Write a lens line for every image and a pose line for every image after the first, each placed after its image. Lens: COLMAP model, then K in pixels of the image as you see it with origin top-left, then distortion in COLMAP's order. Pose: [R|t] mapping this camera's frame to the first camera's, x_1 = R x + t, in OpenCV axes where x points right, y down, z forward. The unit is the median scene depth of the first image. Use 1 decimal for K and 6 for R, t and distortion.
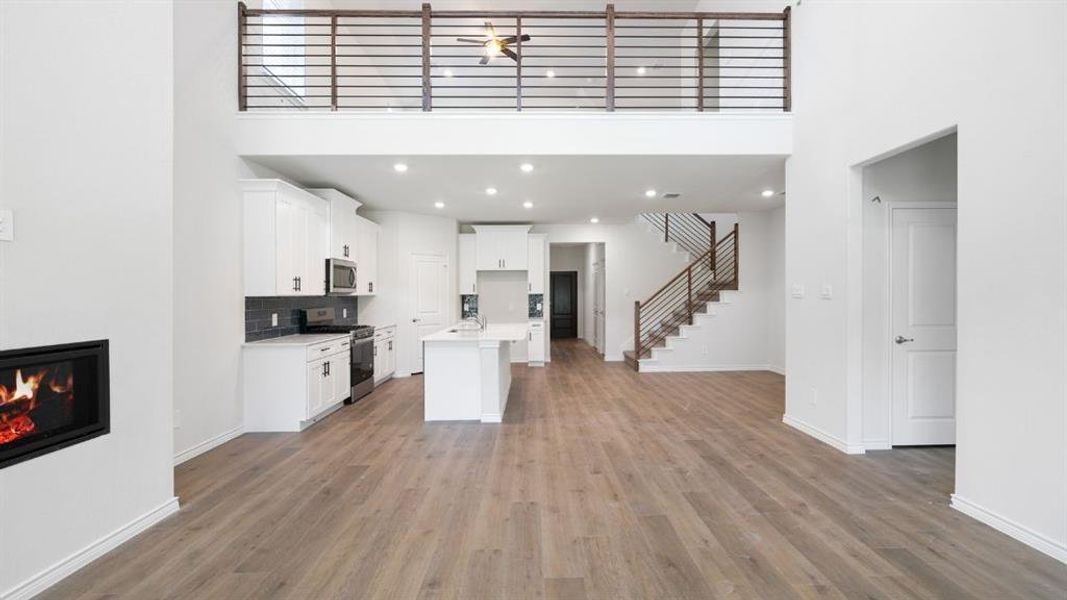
lens RADIAL K [[447.2, 0, 536.8], [0, 447.2, 295.0], [0, 0, 1]] dist [-0.000204, 0.000968]
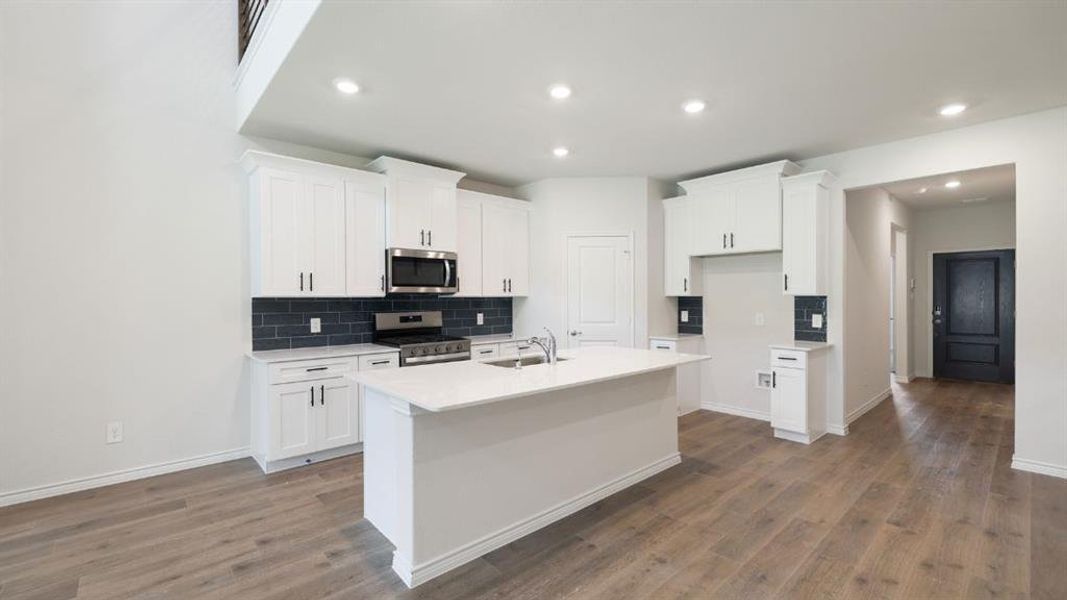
lens RADIAL K [[447.2, 0, 530.2], [0, 447.2, 297.7], [0, 0, 1]] dist [-0.000204, 0.000968]
pose [[0.656607, 0.005603, -0.754212, 0.305100], [-0.004004, 0.999984, 0.003943, -0.000873], [0.754222, 0.000430, 0.656619, 0.755368]]
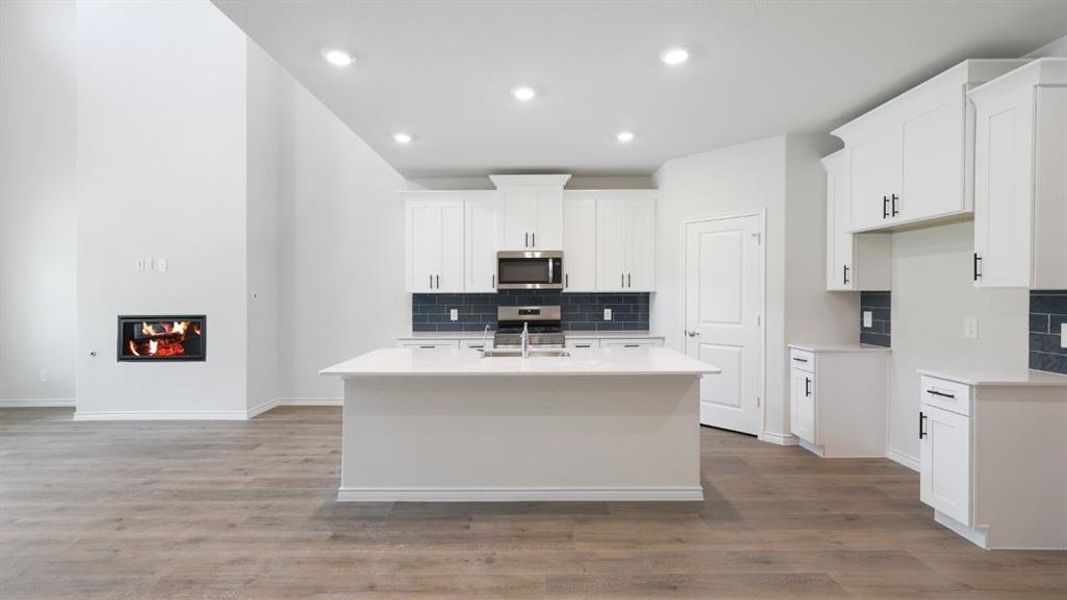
lens RADIAL K [[447.2, 0, 530.6], [0, 447.2, 296.2], [0, 0, 1]] dist [-0.000204, 0.000968]
pose [[-0.014566, 0.015274, -0.999777, 0.497101], [0.003366, 0.999878, 0.015226, -0.005387], [0.999888, -0.003144, -0.014615, 1.203578]]
